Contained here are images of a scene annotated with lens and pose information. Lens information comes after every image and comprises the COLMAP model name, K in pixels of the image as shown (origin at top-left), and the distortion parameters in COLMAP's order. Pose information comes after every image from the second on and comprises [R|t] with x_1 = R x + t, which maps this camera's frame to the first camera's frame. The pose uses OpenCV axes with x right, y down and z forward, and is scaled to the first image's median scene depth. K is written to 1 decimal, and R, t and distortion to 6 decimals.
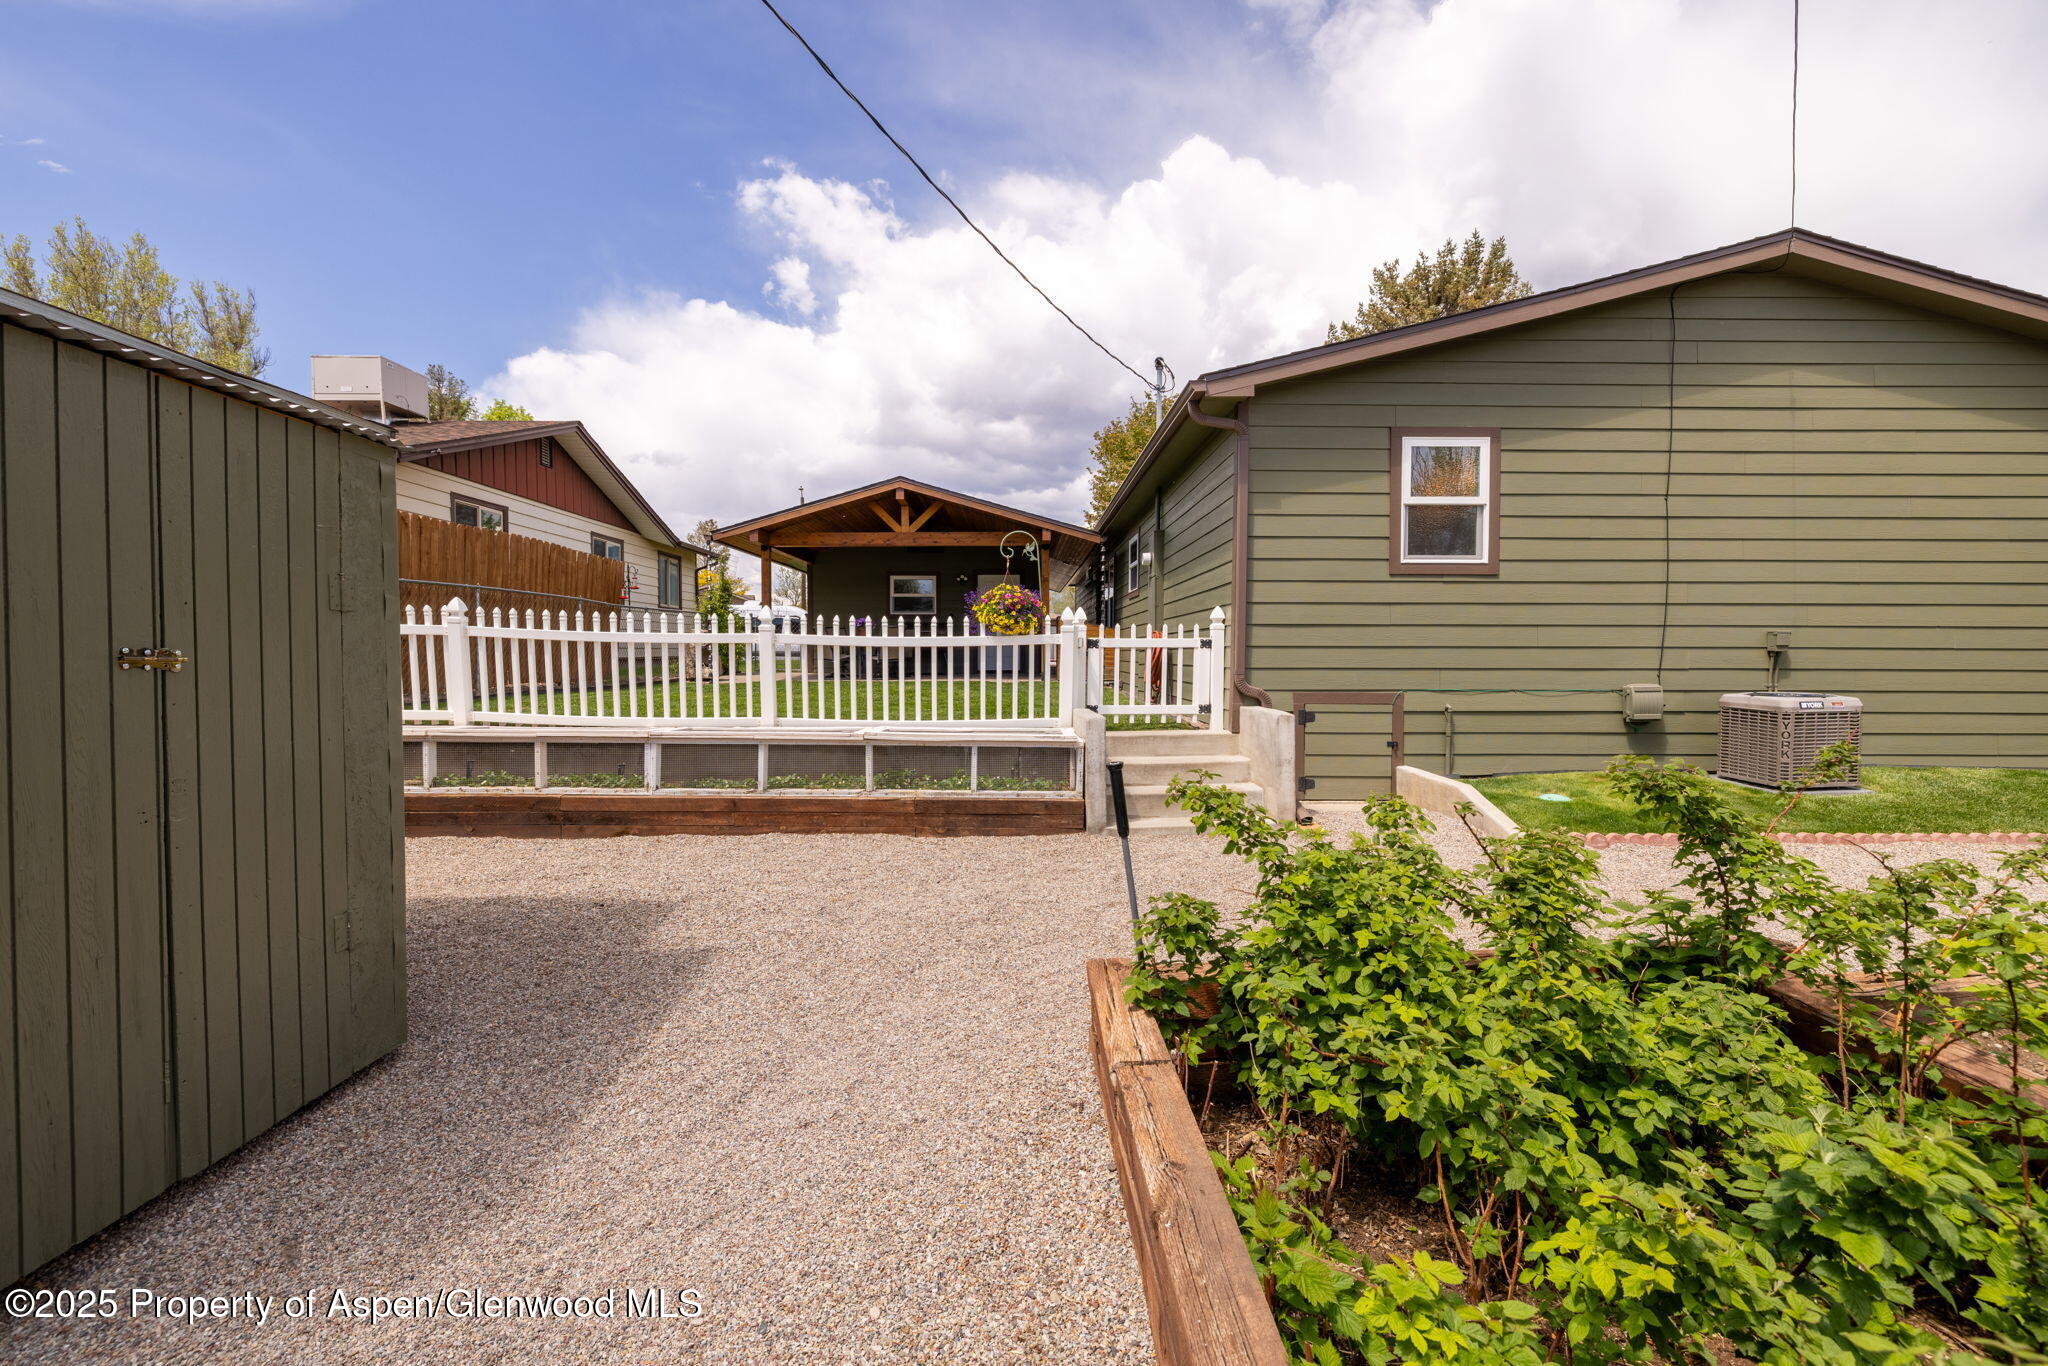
lens RADIAL K [[860.0, 0, 1015.3], [0, 860.0, 682.2], [0, 0, 1]] dist [-0.001373, 0.000847]
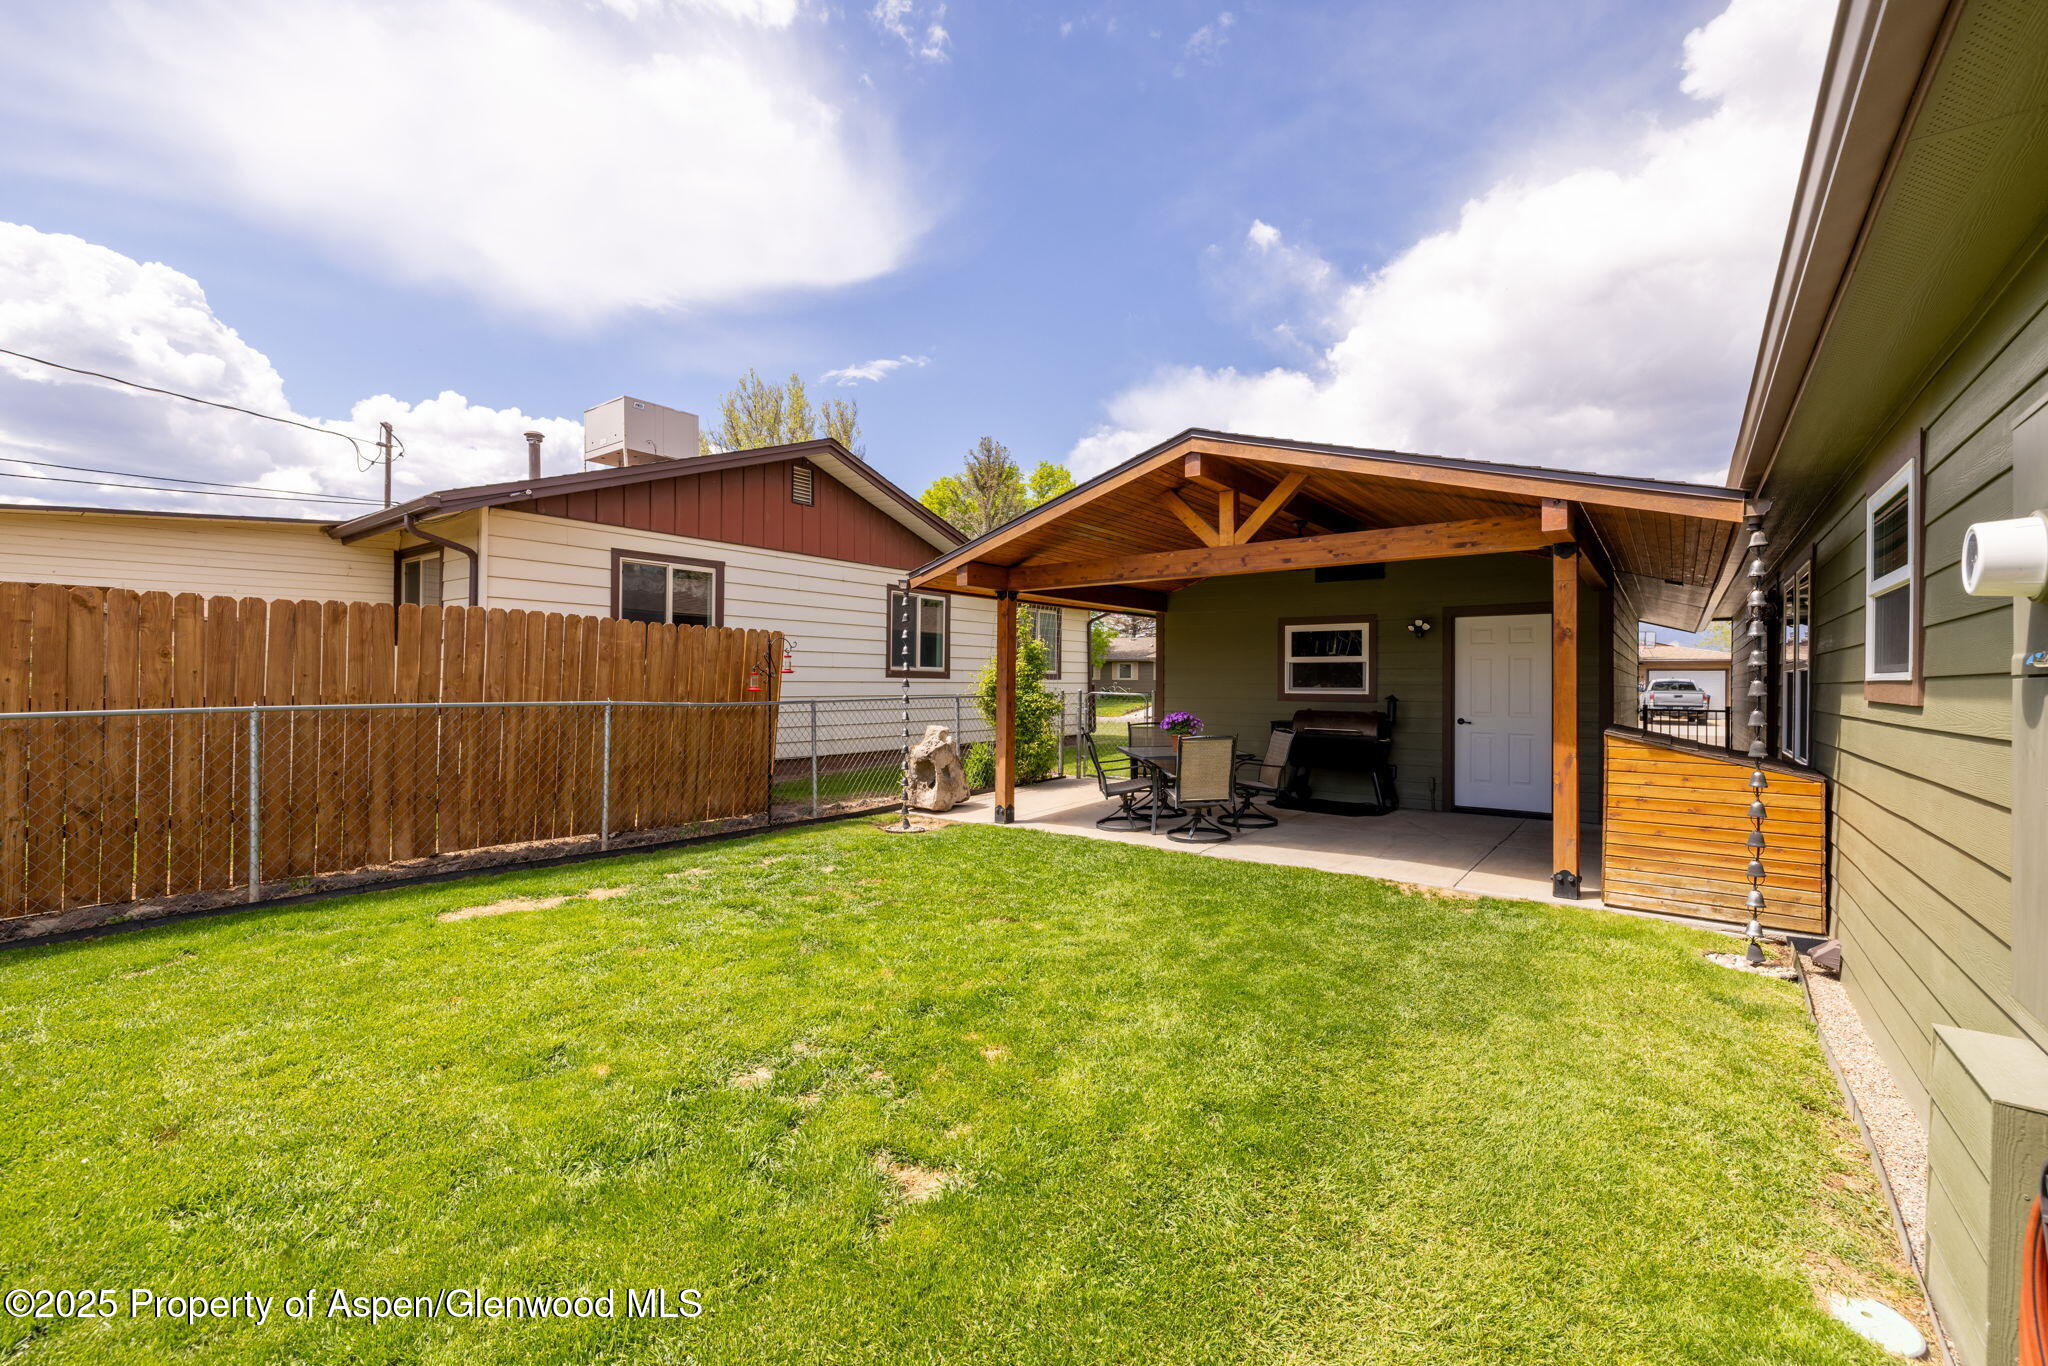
lens RADIAL K [[860.0, 0, 1021.2], [0, 860.0, 675.6], [0, 0, 1]] dist [-0.001373, 0.000847]
pose [[0.800151, -0.003758, -0.599787, 0.140545], [-0.026463, 0.998785, -0.041562, -0.153657], [0.599215, 0.049128, 0.799079, 1.078157]]
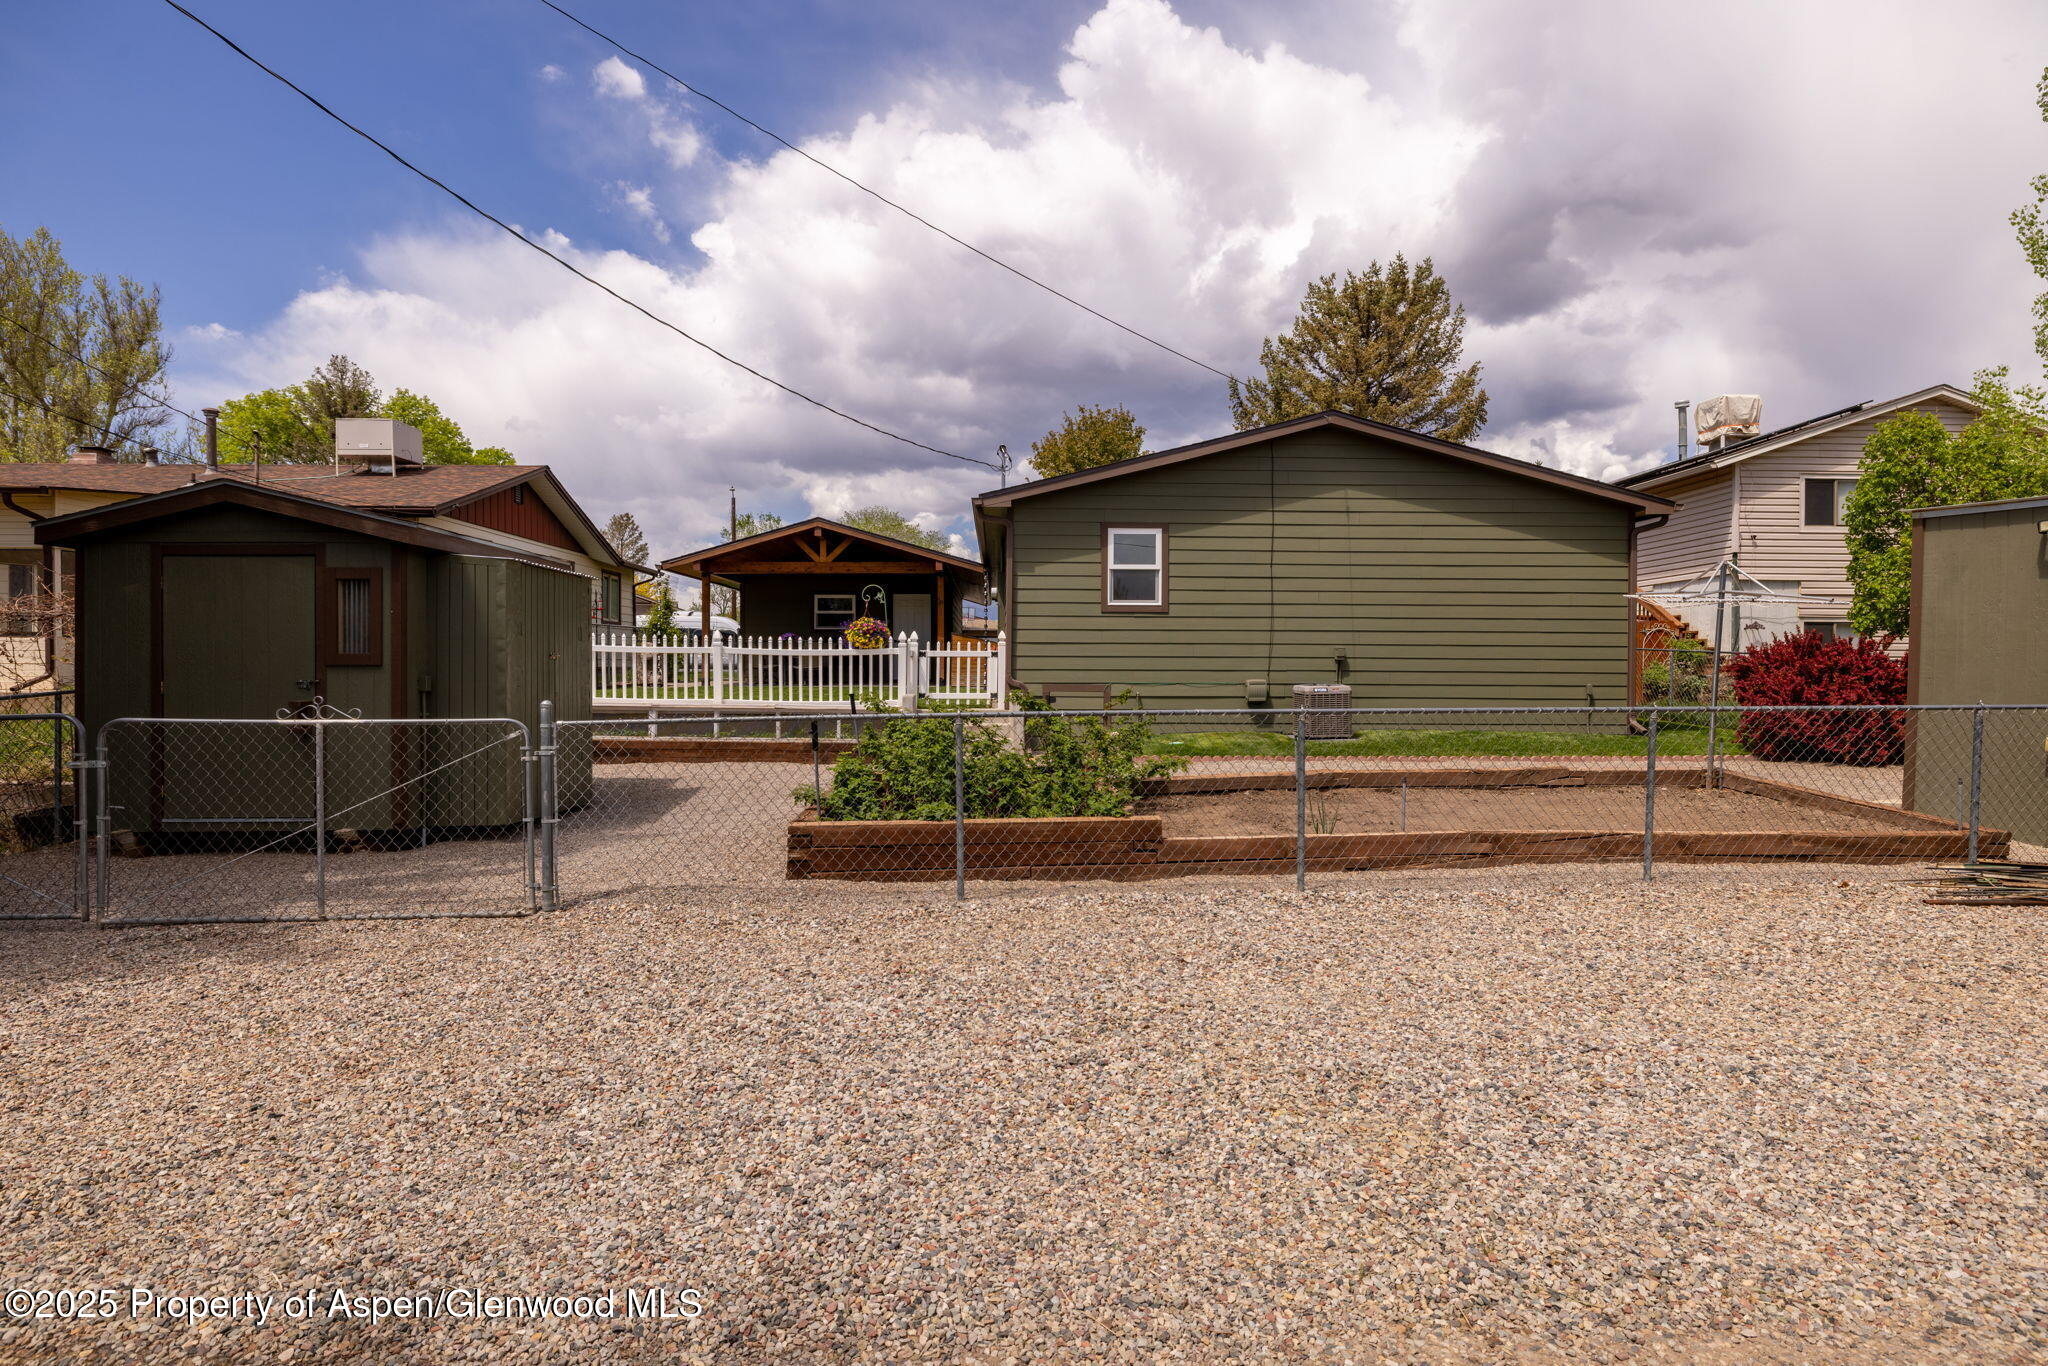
lens RADIAL K [[1144.7, 0, 1025.1], [0, 1144.7, 672.9], [0, 0, 1]] dist [0.000979, 0.000714]
pose [[0.999925, 0.002754, 0.011917, 0.263092], [-0.002368, 0.999476, -0.032279, 0.059726], [-0.012000, 0.032249, 0.999408, -1.153565]]
